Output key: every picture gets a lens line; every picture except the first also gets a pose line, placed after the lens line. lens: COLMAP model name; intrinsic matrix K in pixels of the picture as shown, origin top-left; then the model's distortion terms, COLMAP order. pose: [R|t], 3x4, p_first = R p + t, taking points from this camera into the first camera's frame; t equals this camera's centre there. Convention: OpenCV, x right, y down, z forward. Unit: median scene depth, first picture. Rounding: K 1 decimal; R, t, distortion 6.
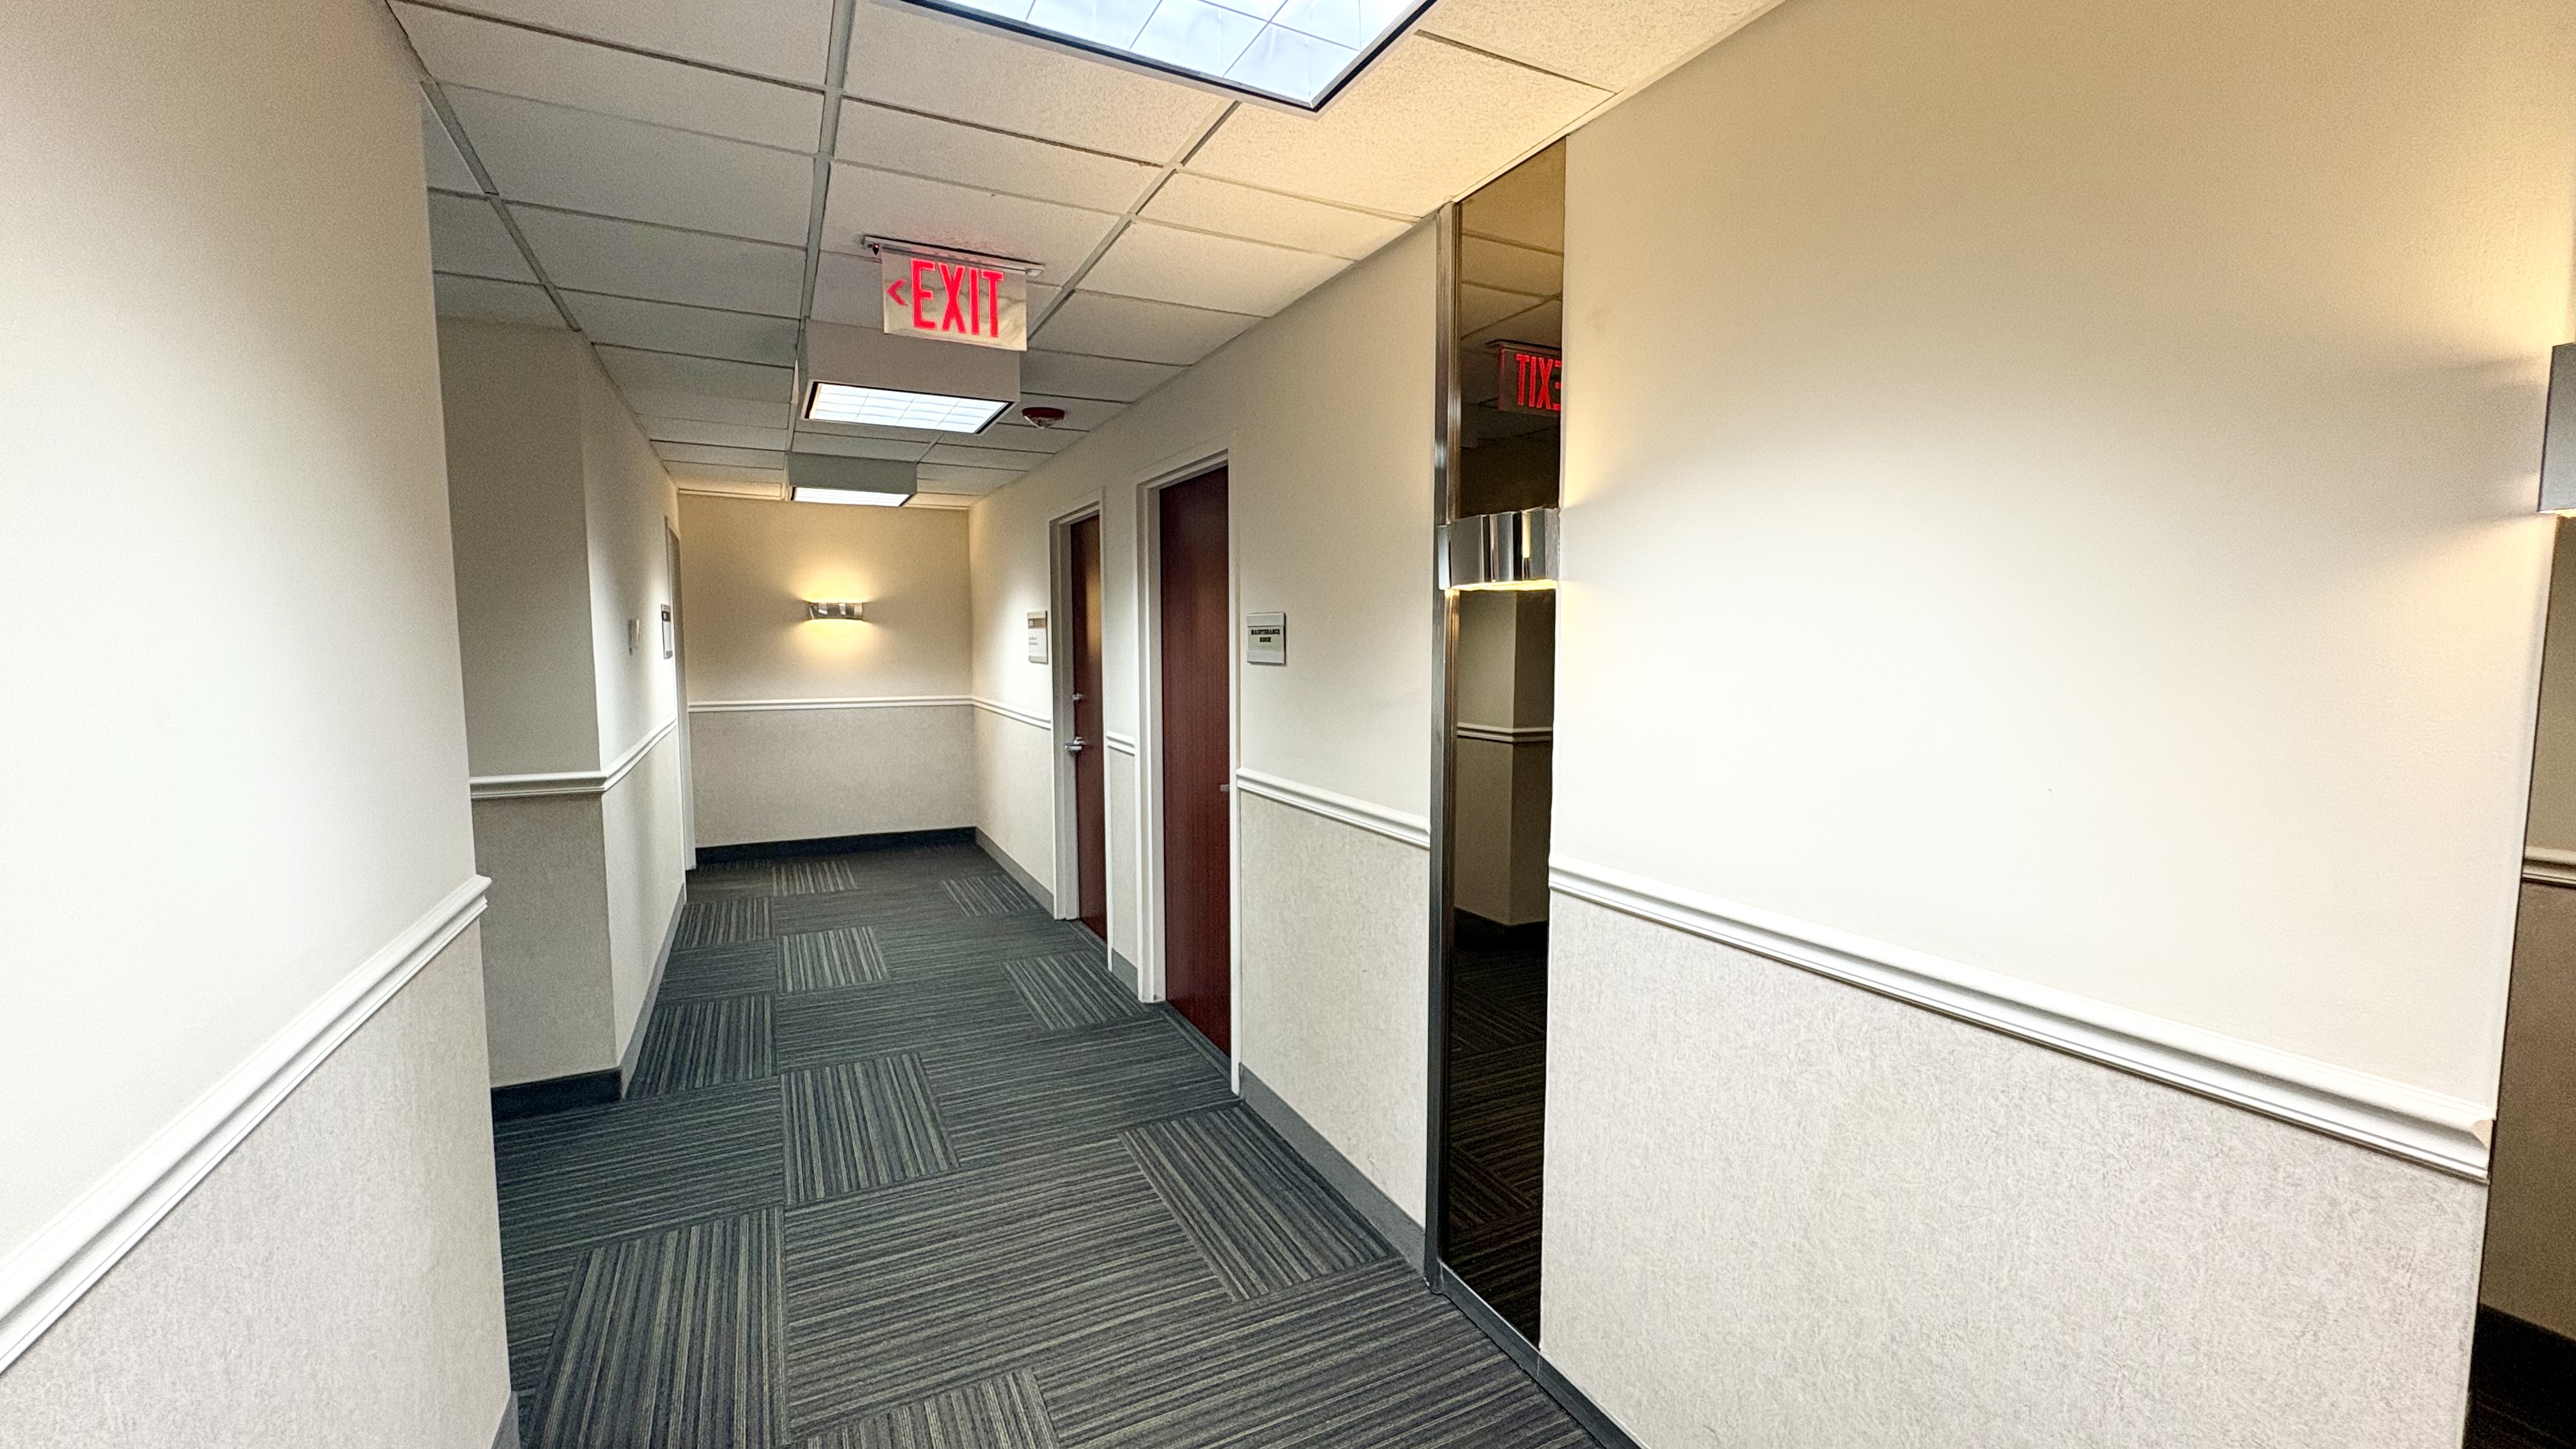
lens RADIAL K [[1021.0, 0, 1287.5], [0, 1021.0, 726.2], [0, 0, 1]] dist [-0.002350, 0.000861]
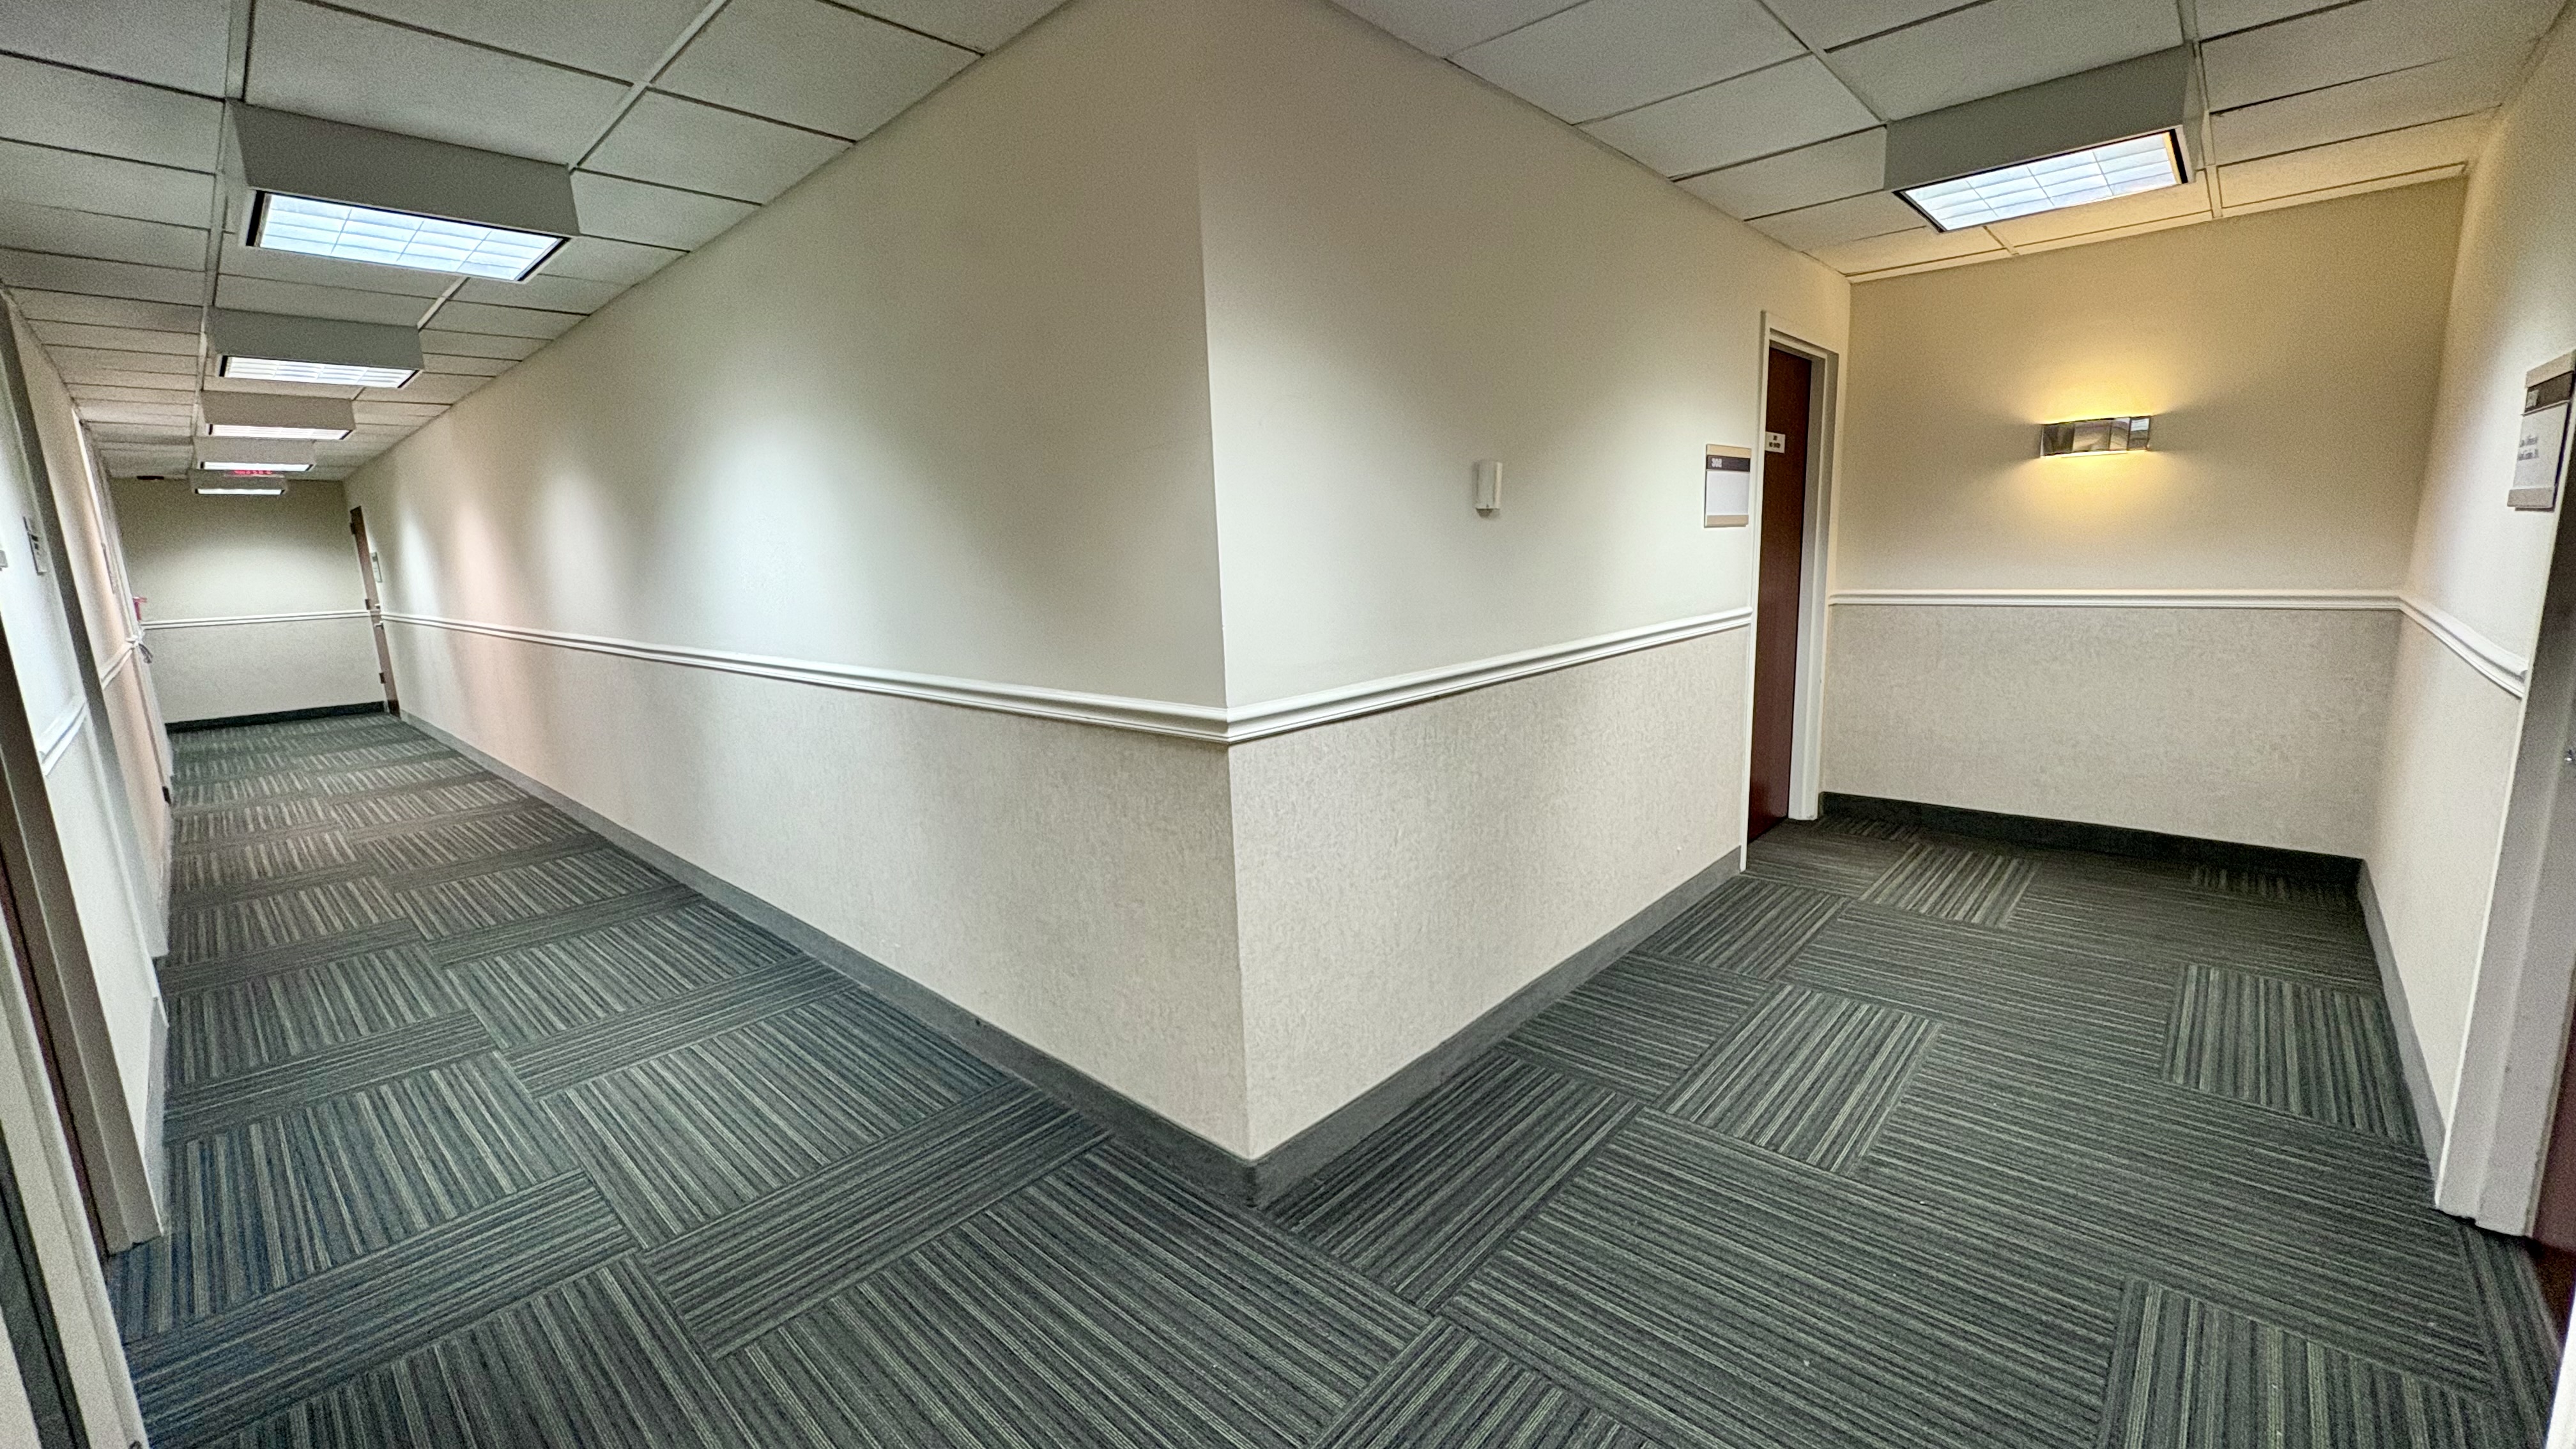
lens RADIAL K [[1021.0, 0, 1287.5], [0, 1021.0, 726.2], [0, 0, 1]] dist [-0.002350, 0.000861]
pose [[0.343856, 0.154509, -0.926223, -0.045527], [-0.041213, 0.987903, 0.149498, -0.019251], [0.938118, -0.013234, 0.346064, 0.406676]]
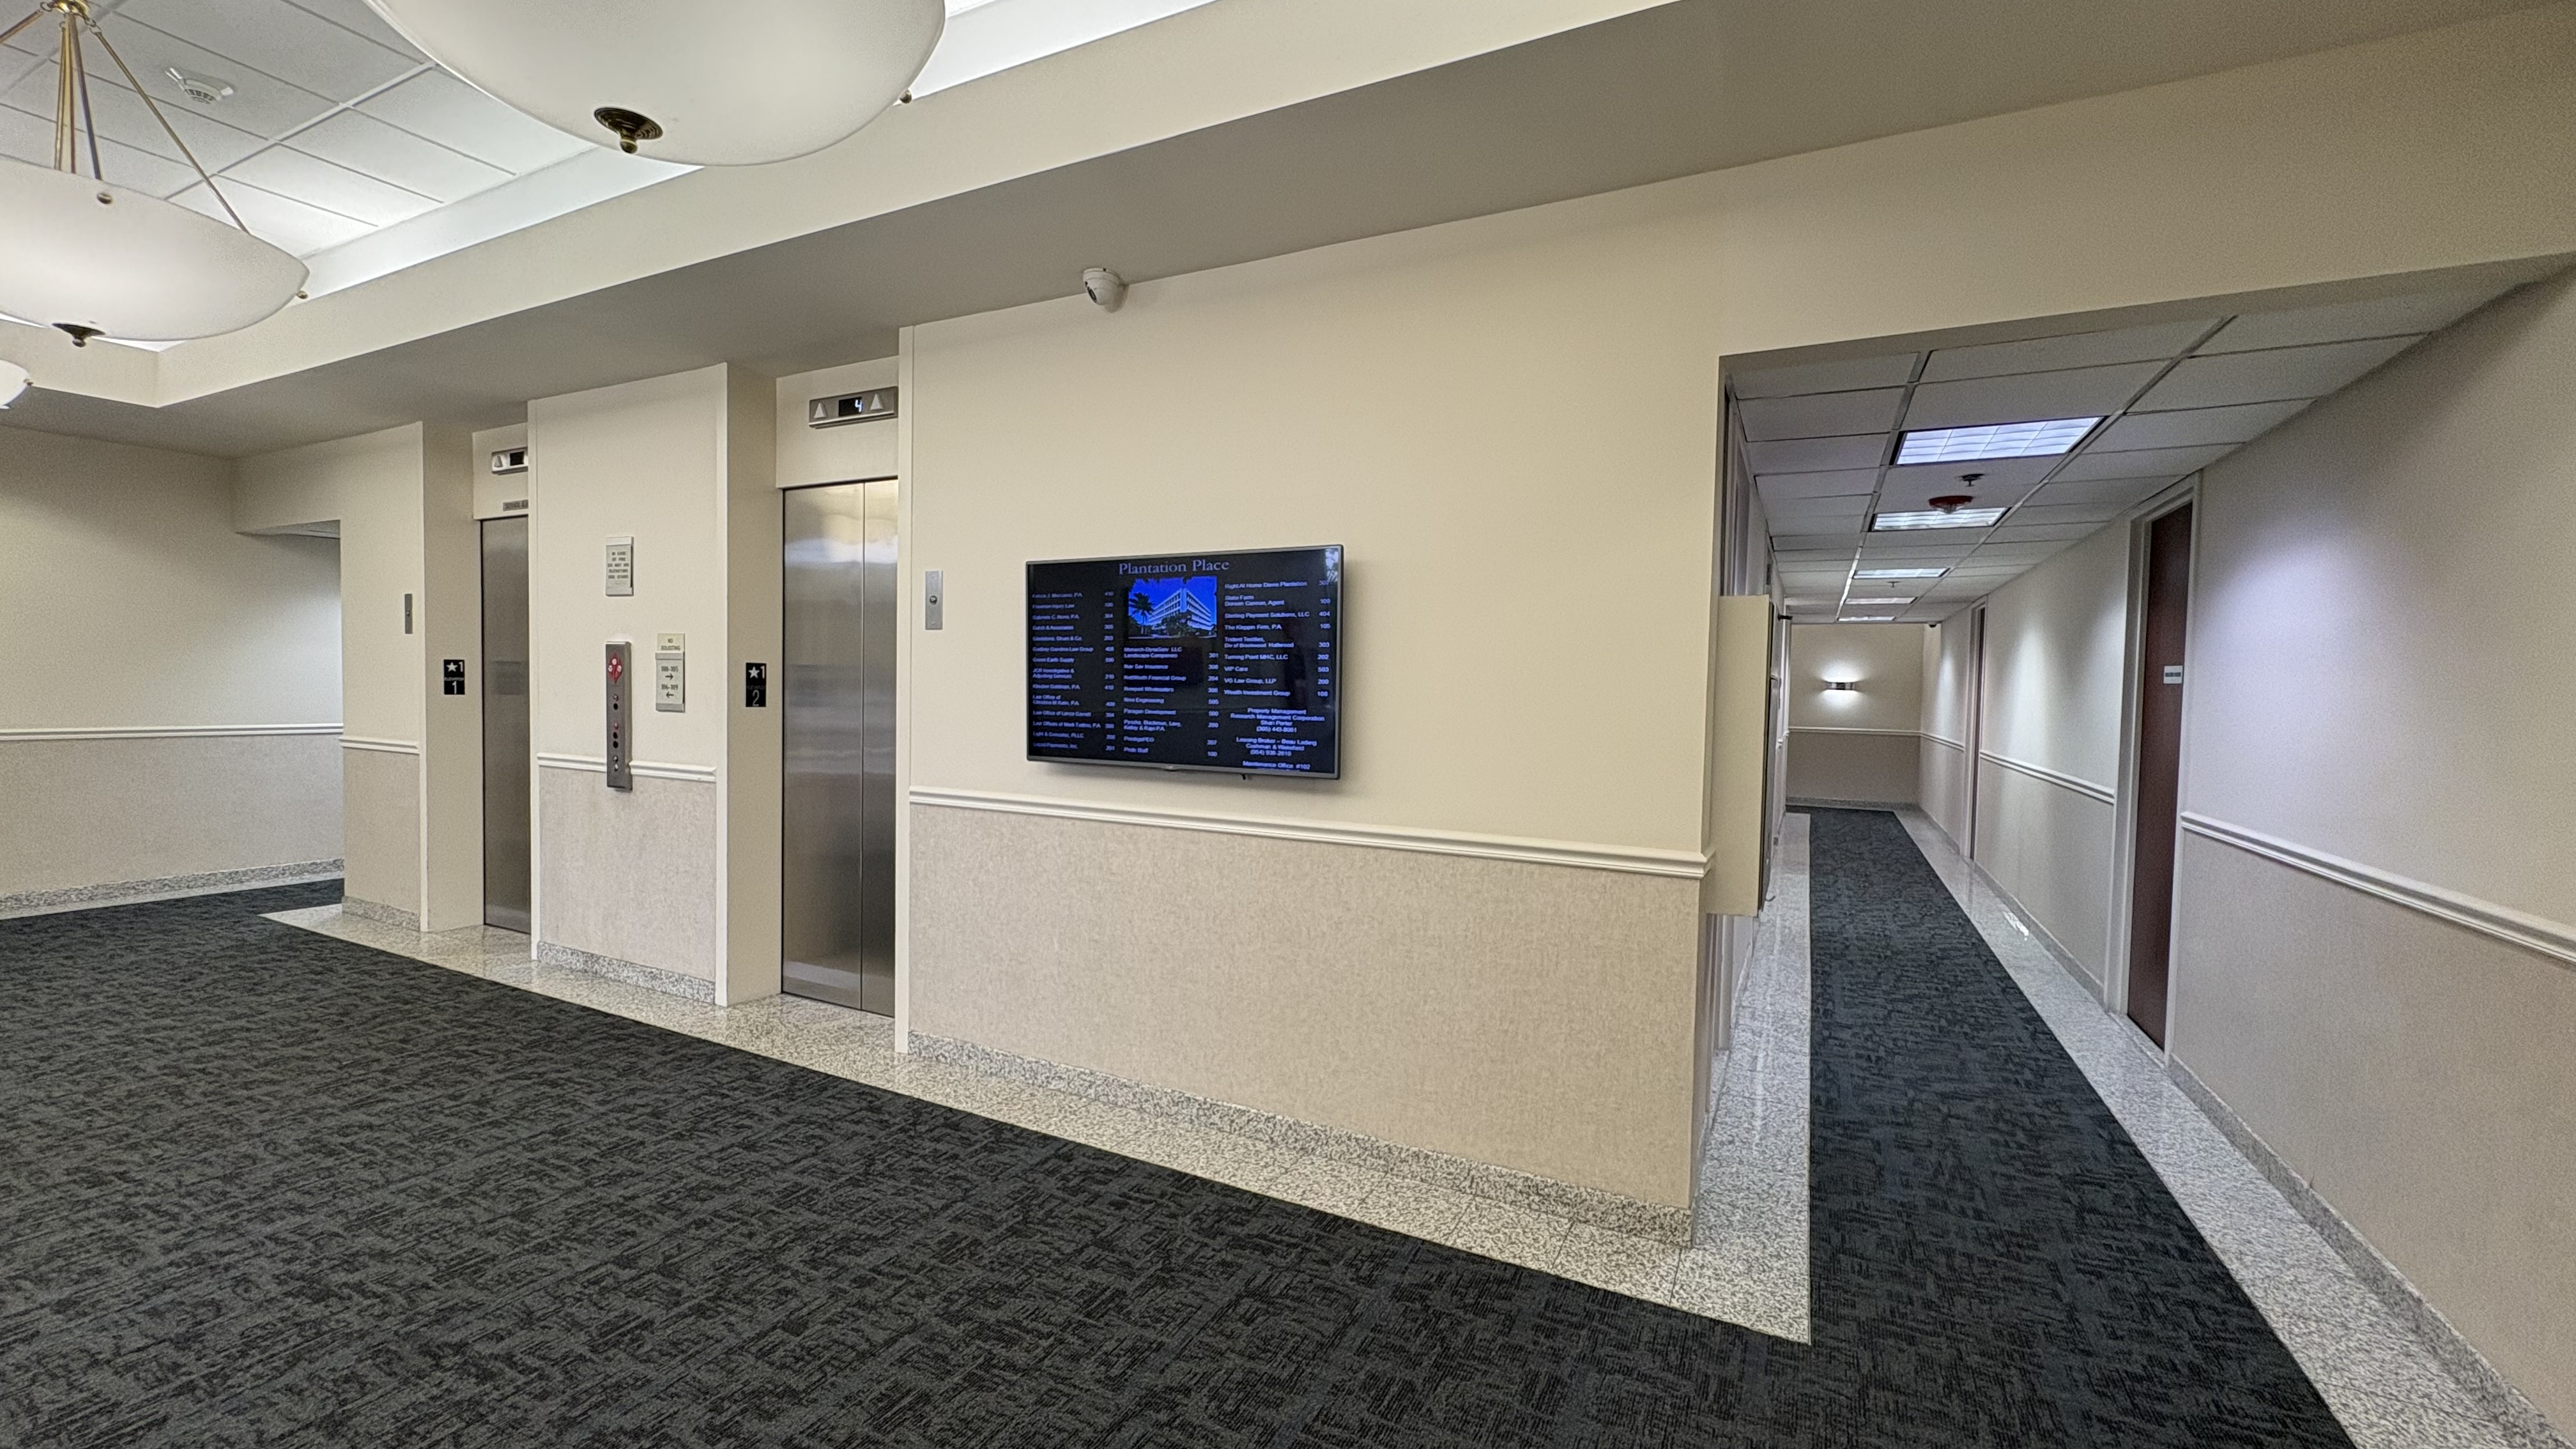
lens RADIAL K [[1021.0, 0, 1287.5], [0, 1021.0, 726.2], [0, 0, 1]] dist [-0.002350, 0.000861]
pose [[0.597429, 0.041117, -0.800867, 0.610284], [-0.085994, 0.996211, -0.013004, 0.102915], [0.797298, 0.076639, 0.598701, -1.260600]]
